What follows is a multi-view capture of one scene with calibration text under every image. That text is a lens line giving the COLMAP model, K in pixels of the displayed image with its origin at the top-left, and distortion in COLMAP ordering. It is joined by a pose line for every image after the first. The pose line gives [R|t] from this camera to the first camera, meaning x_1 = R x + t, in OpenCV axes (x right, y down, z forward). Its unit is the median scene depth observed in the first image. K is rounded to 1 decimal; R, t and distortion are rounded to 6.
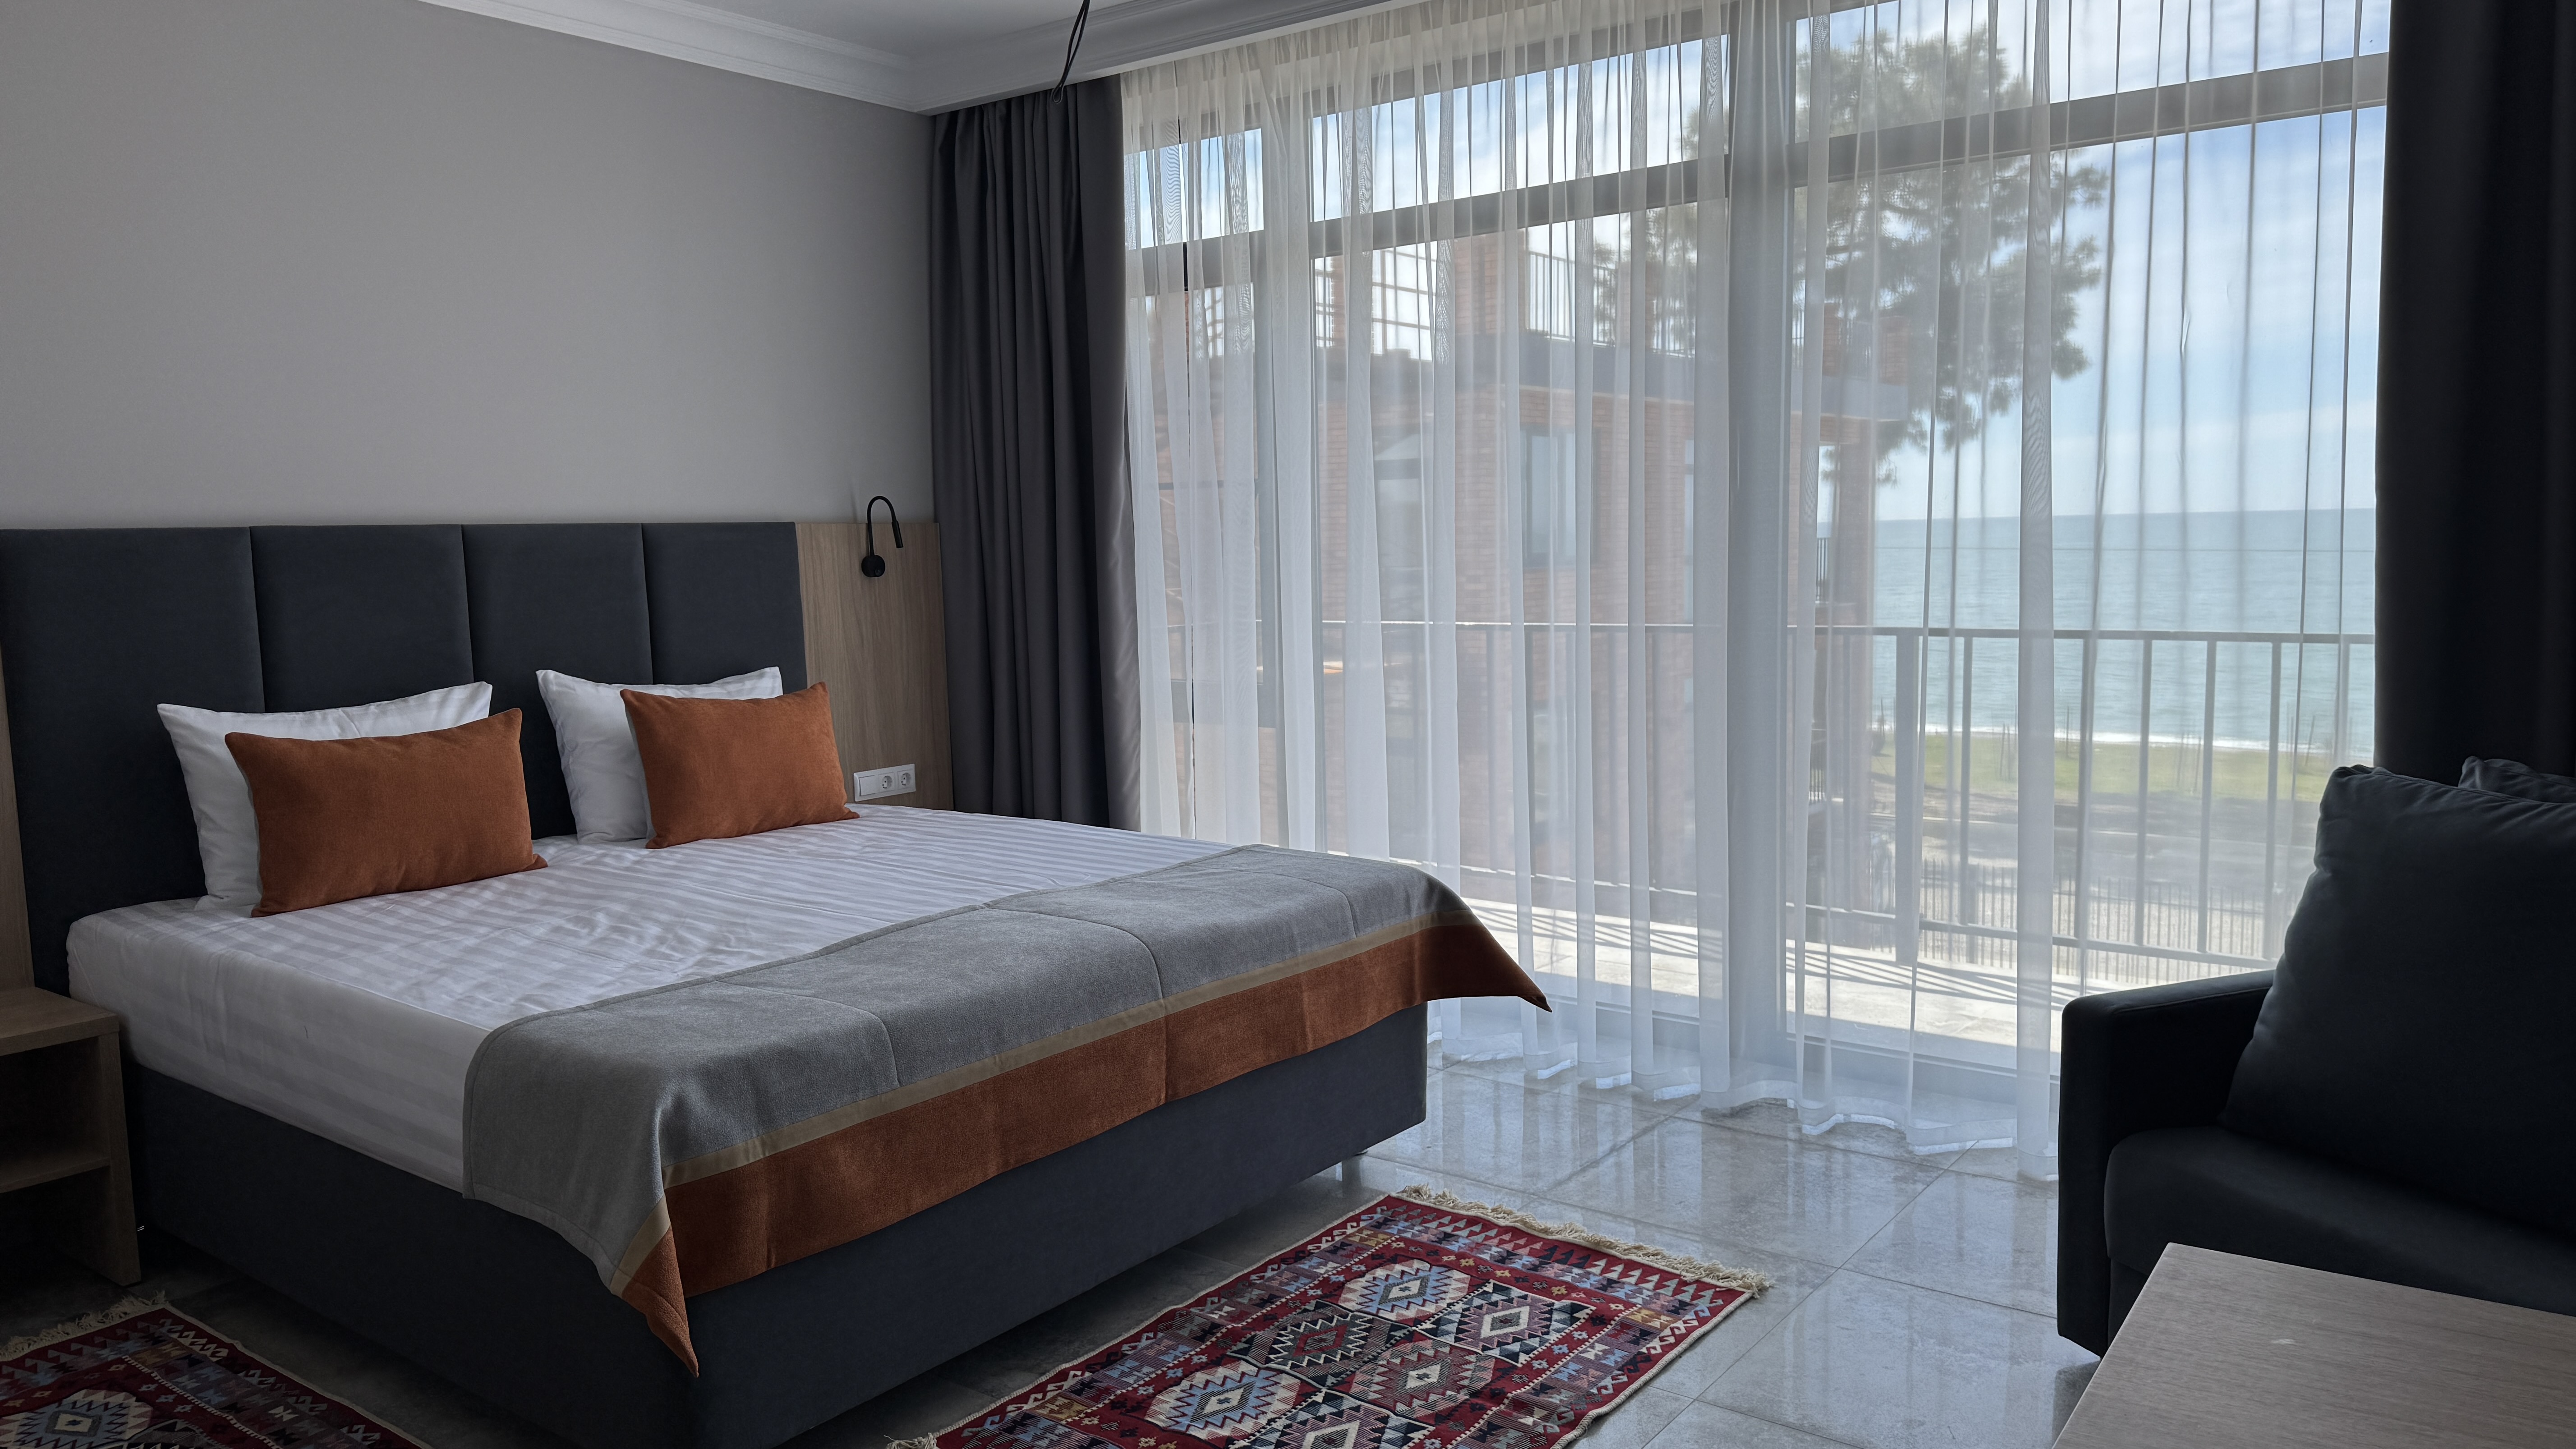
lens RADIAL K [[1789.0, 0, 1273.0], [0, 1789.0, 746.2], [0, 0, 1]] dist [0.057327, -0.080021]
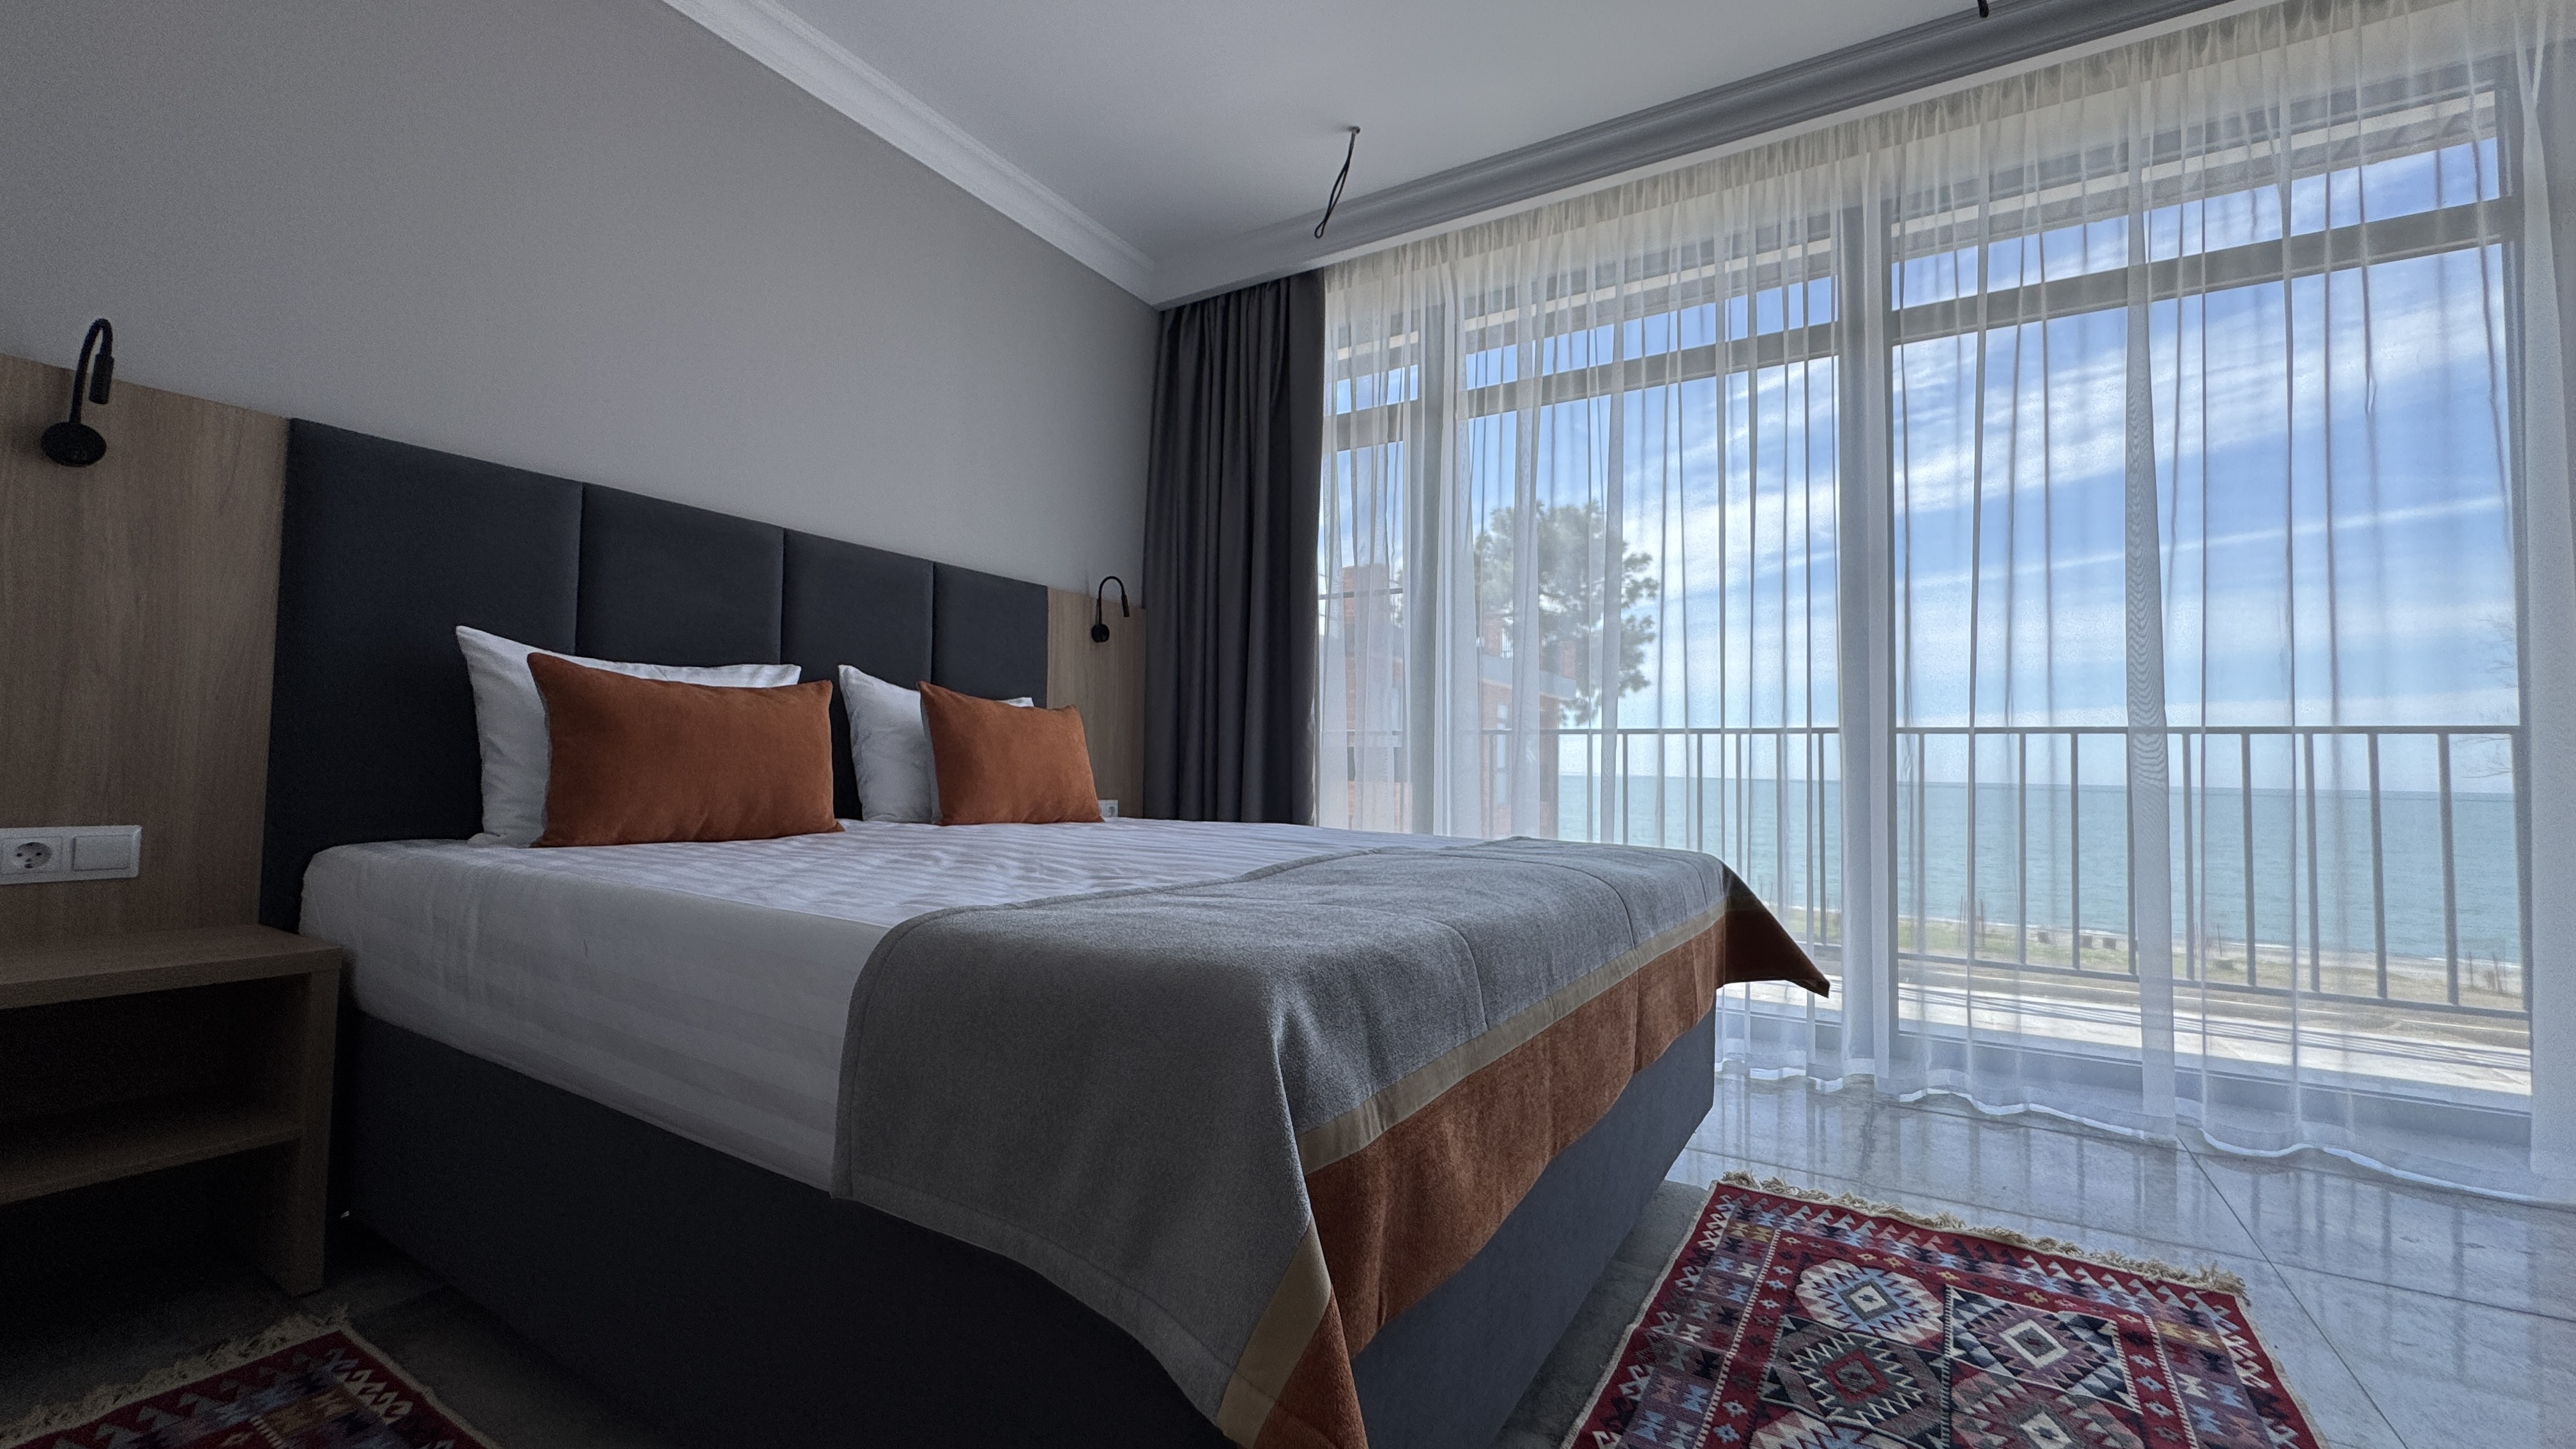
lens RADIAL K [[1029.4, 0, 1284.3], [0, 1029.4, 730.5], [0, 0, 1]] dist [-0.008515, 0.002188]
pose [[0.993737, 0.046528, 0.101598, -0.267677], [-0.030417, 0.987489, -0.154726, 0.111748], [-0.107527, 0.150667, 0.982719, 0.486869]]
